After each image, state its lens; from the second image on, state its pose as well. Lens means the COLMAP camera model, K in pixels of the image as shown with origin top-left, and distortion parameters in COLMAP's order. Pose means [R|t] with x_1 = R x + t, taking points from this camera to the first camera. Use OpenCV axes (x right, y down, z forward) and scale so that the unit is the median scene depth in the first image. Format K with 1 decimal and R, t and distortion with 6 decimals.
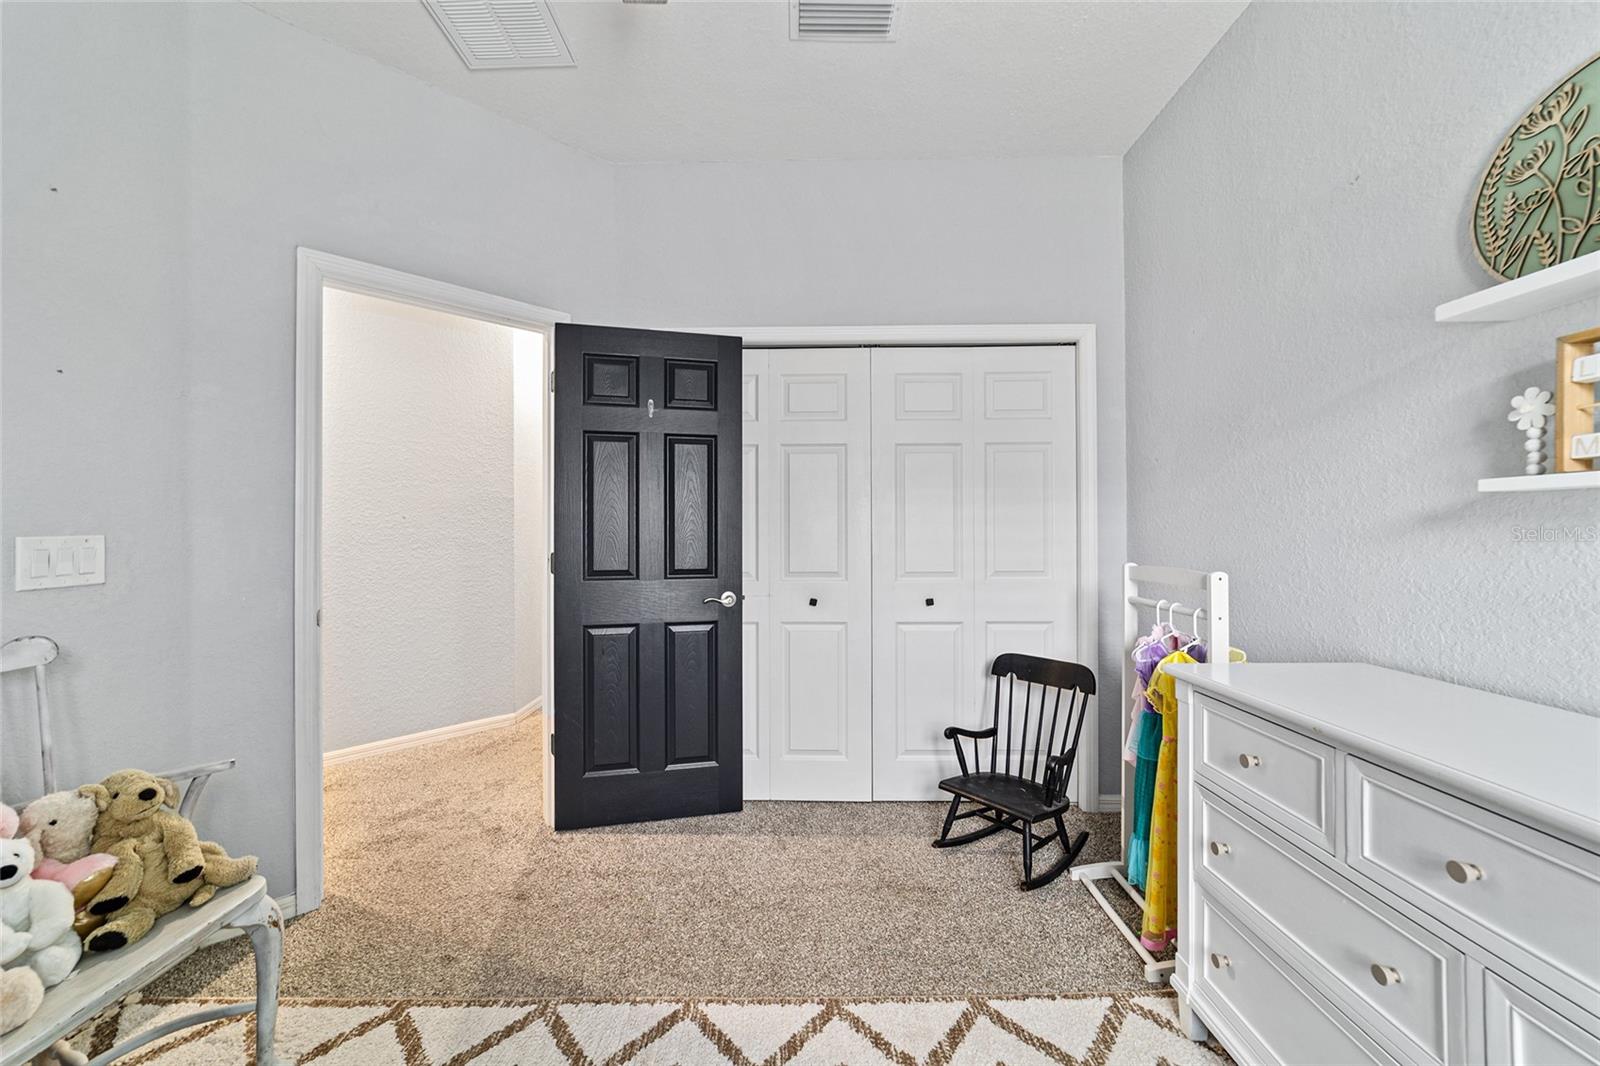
lens RADIAL K [[617.9, 0, 791.9], [0, 617.9, 530.4], [0, 0, 1]] dist [-0.018396, 0.008648]
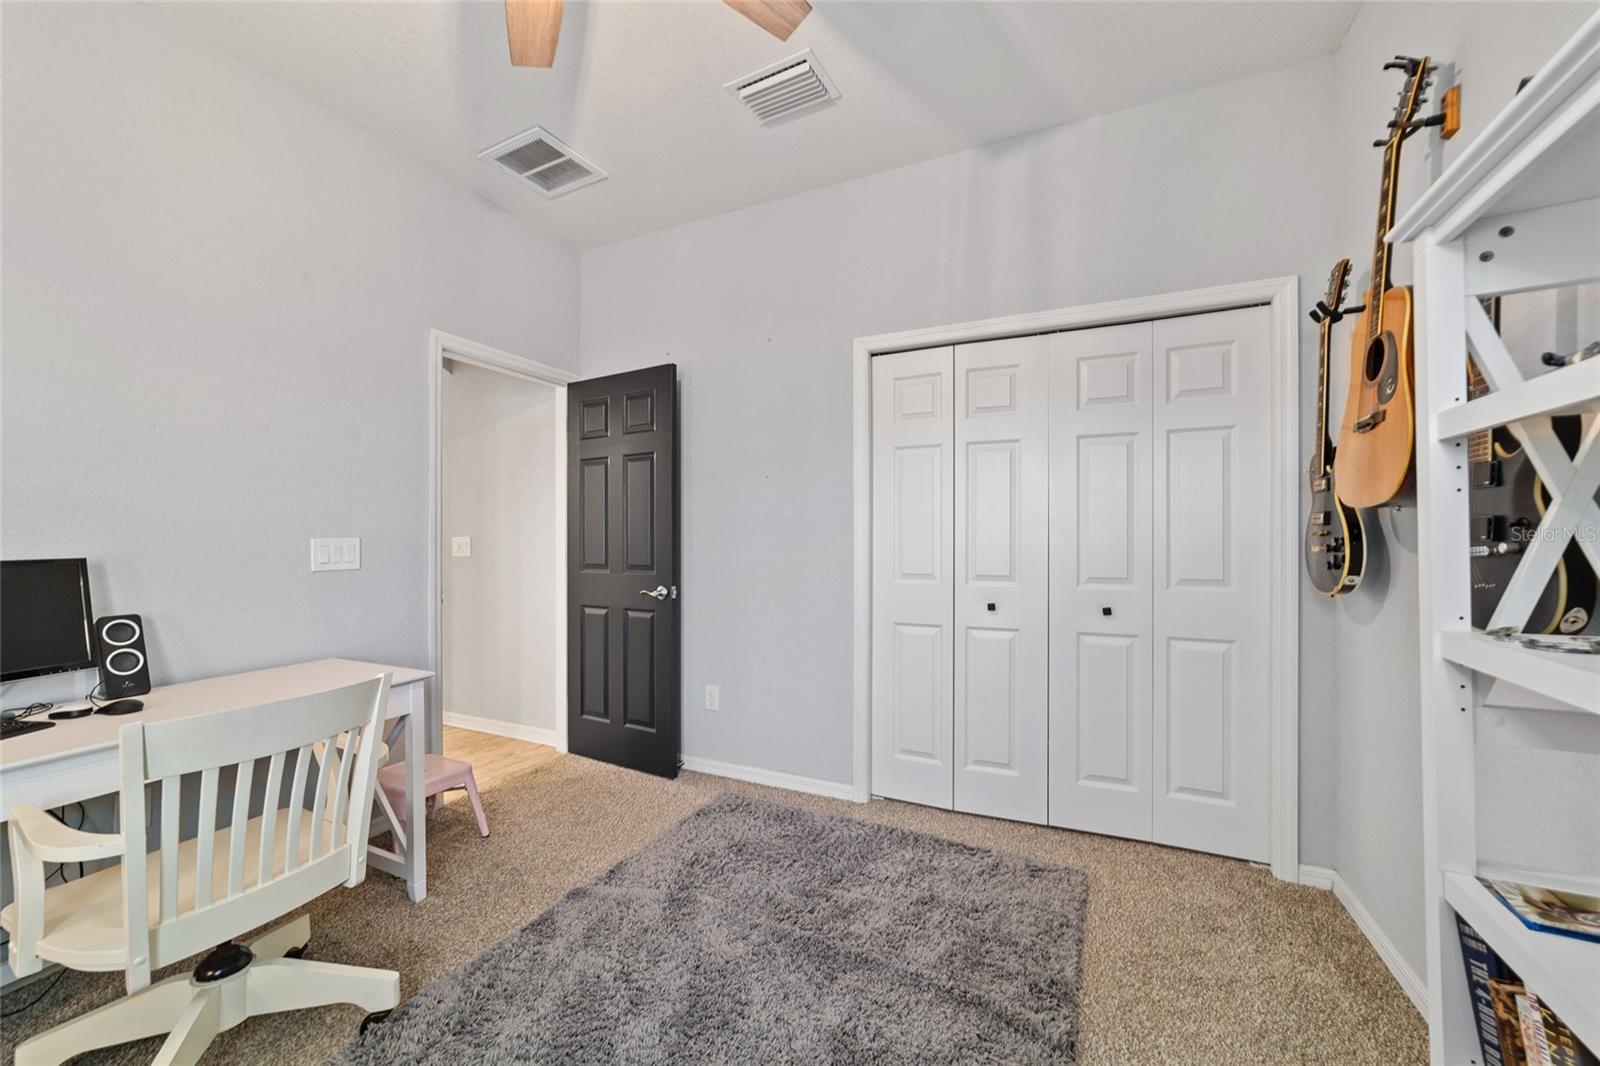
lens RADIAL K [[617.9, 0, 791.9], [0, 617.9, 530.4], [0, 0, 1]] dist [-0.018396, 0.008648]
pose [[0.915492, -0.004473, -0.402312, 0.423200], [0.003737, 0.999990, -0.002614, -0.002303], [0.402319, 0.000889, 0.915499, 0.003412]]
